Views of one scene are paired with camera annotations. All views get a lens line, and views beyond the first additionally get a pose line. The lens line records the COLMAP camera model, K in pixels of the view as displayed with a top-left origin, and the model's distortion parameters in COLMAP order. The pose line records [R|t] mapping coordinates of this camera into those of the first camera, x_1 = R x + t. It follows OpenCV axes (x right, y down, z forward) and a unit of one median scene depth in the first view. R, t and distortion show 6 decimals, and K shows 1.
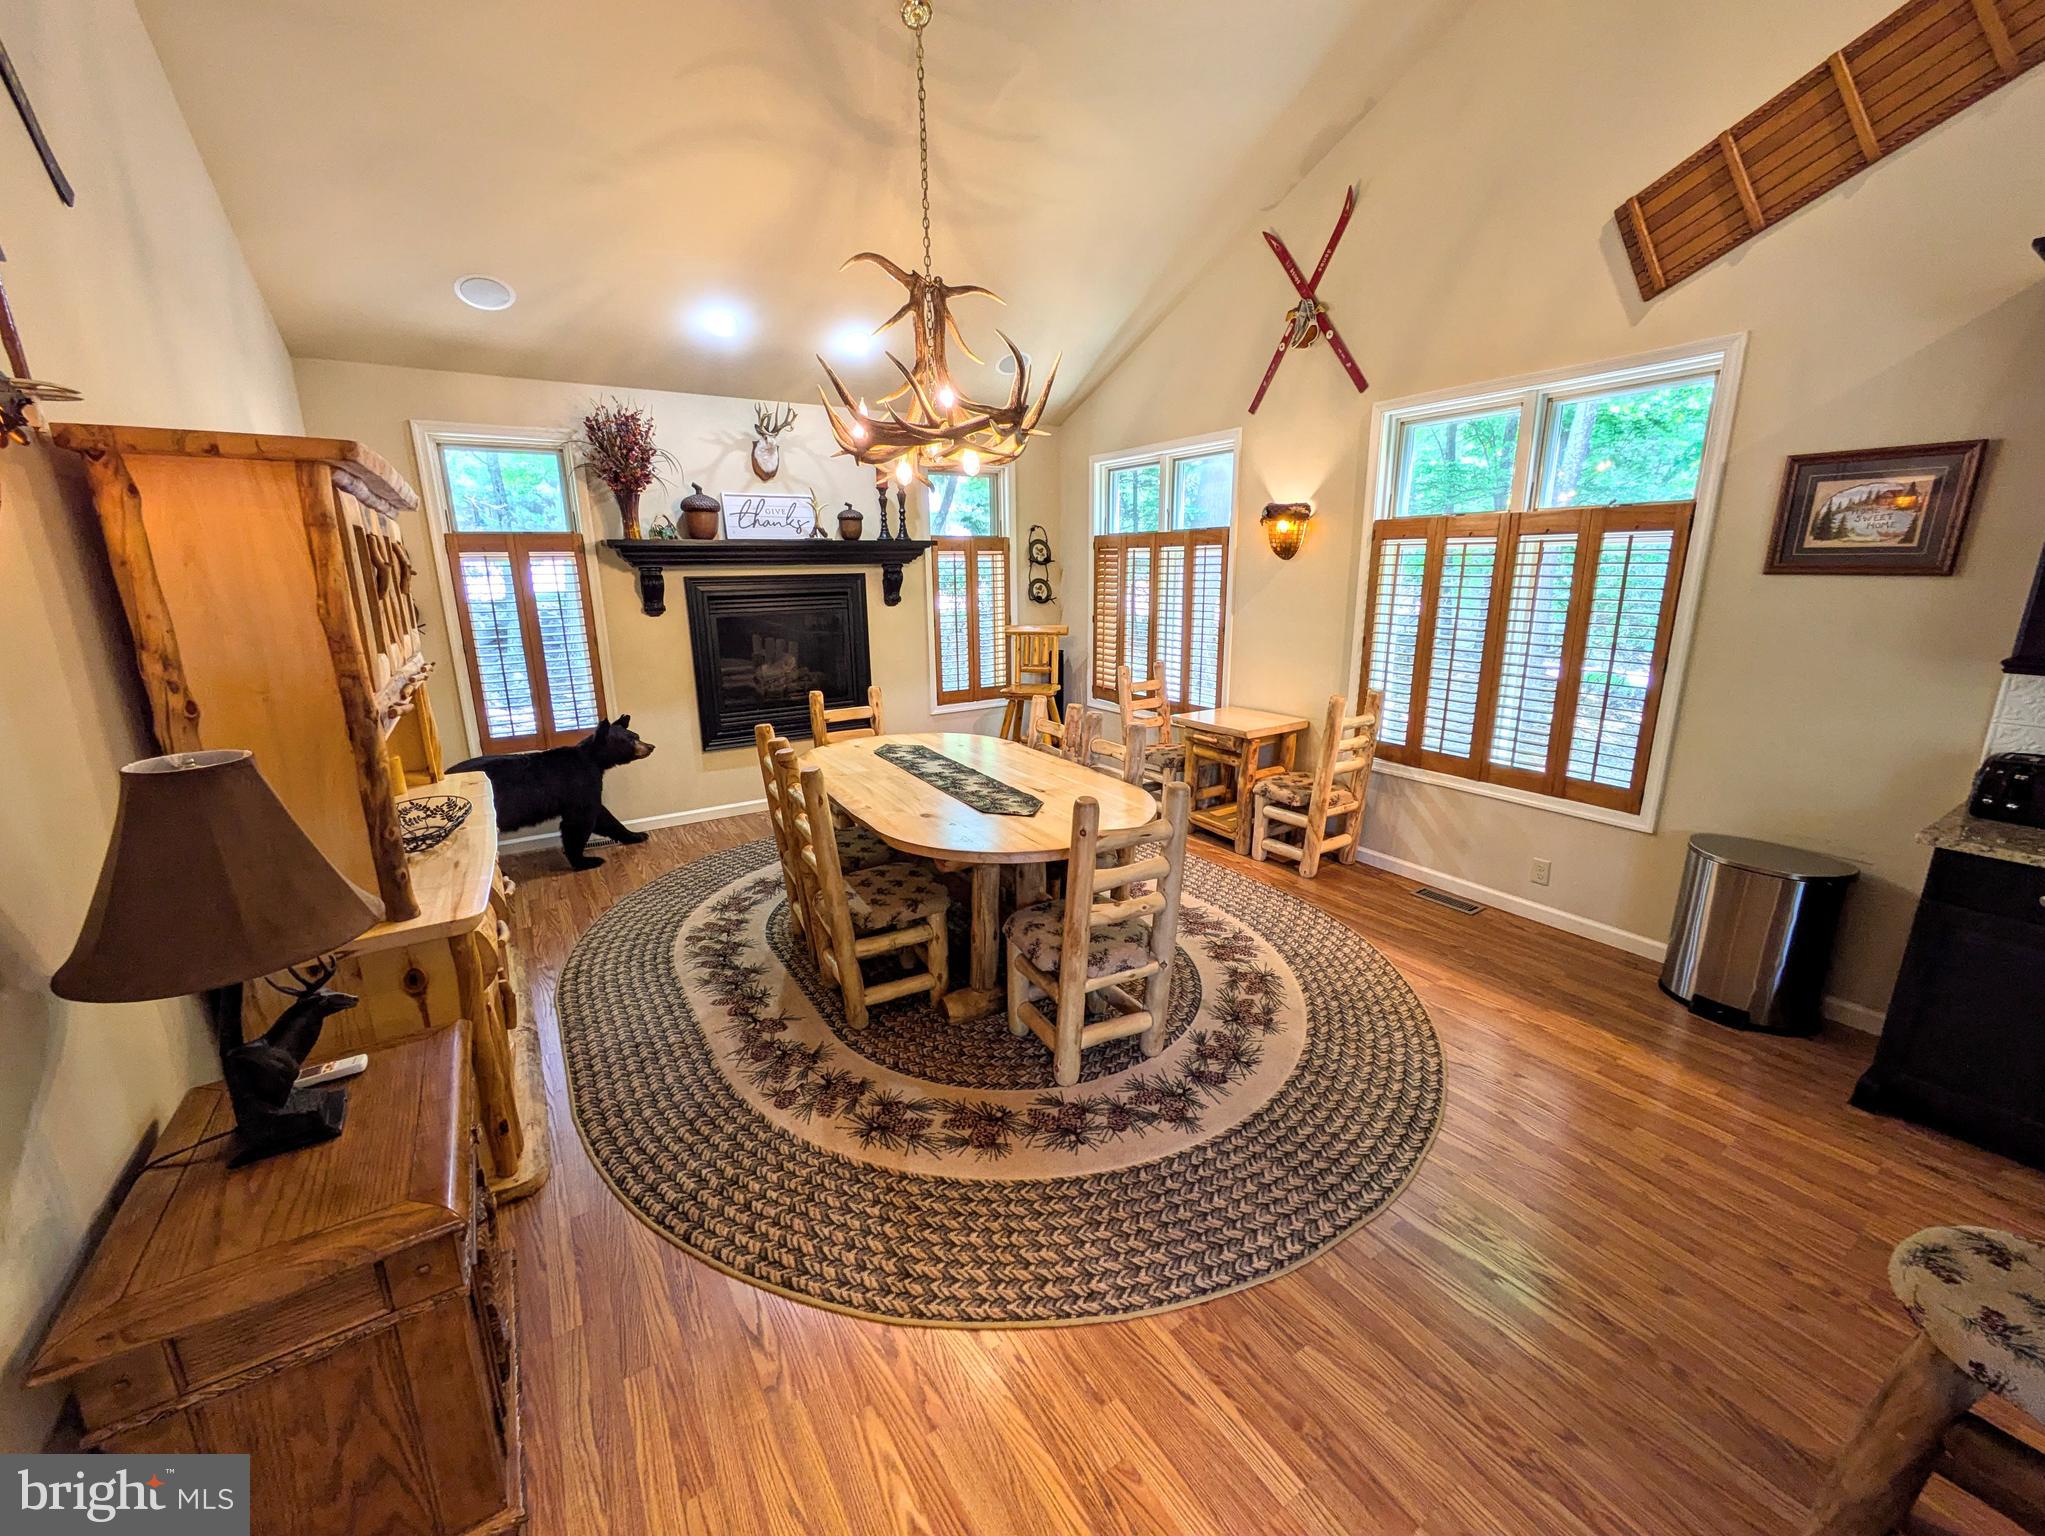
lens RADIAL K [[813.6, 0, 1017.5], [0, 813.6, 764.5], [0, 0, 1]] dist [-0.002667, 0.001062]
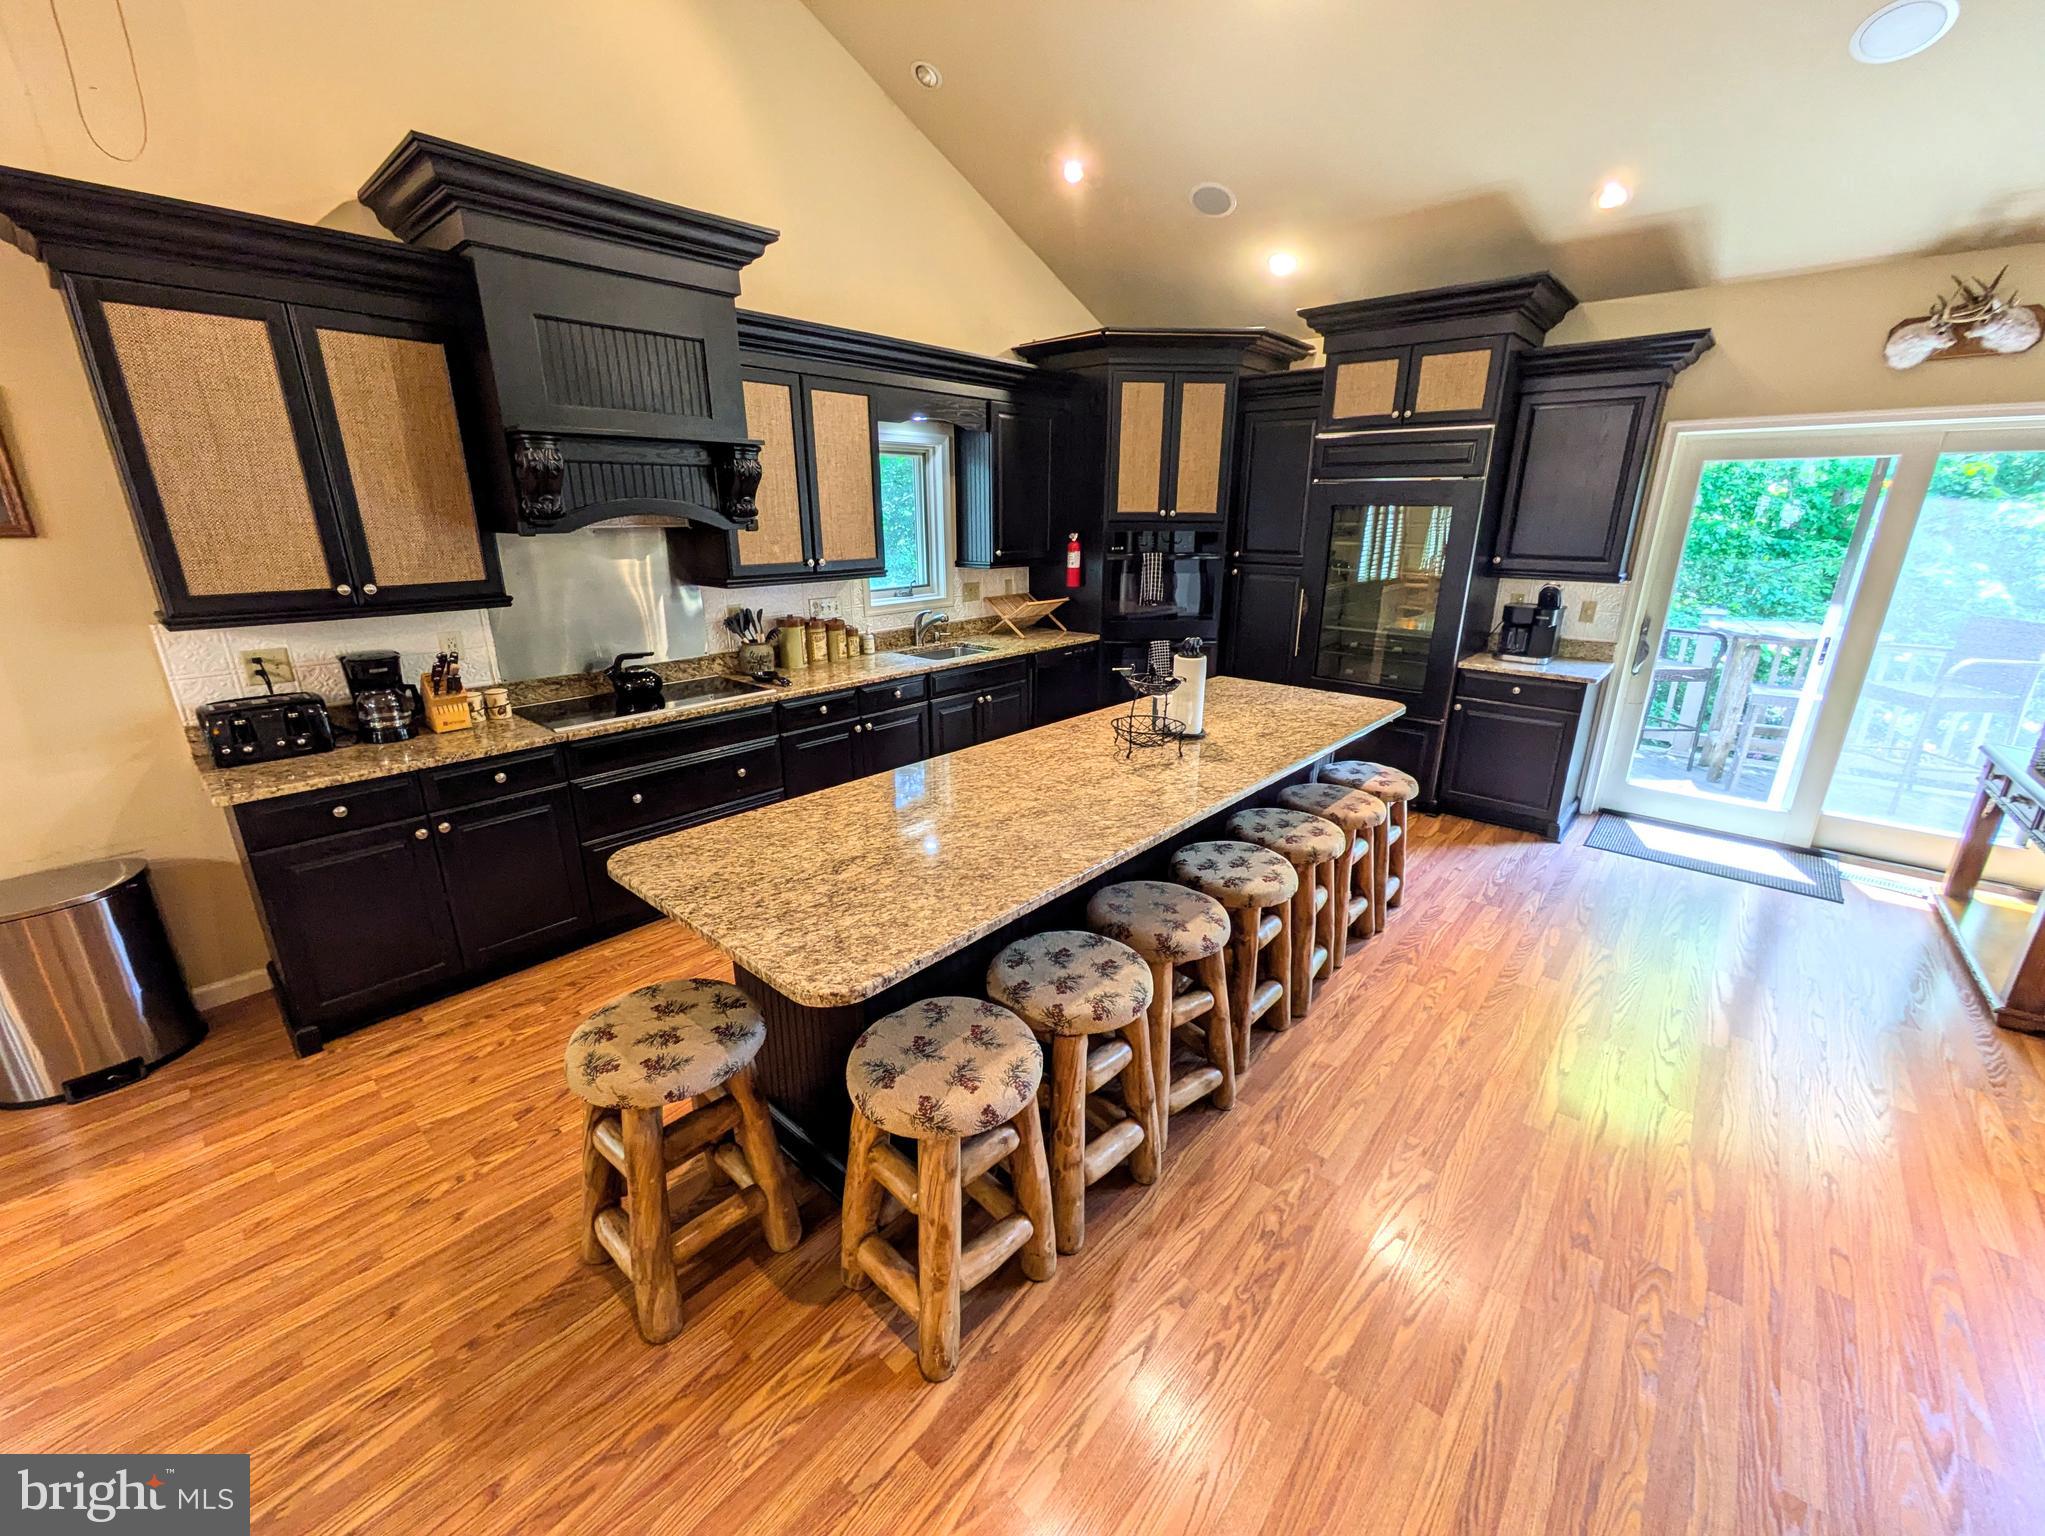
lens RADIAL K [[807.4, 0, 1032.1], [0, 807.4, 764.5], [0, 0, 1]] dist [-0.001317, 0.000437]
pose [[-0.277139, -0.282386, 0.918397, -0.034746], [0.232486, 0.907726, 0.349261, -0.034558], [-0.932279, 0.310308, -0.185915, 0.126345]]
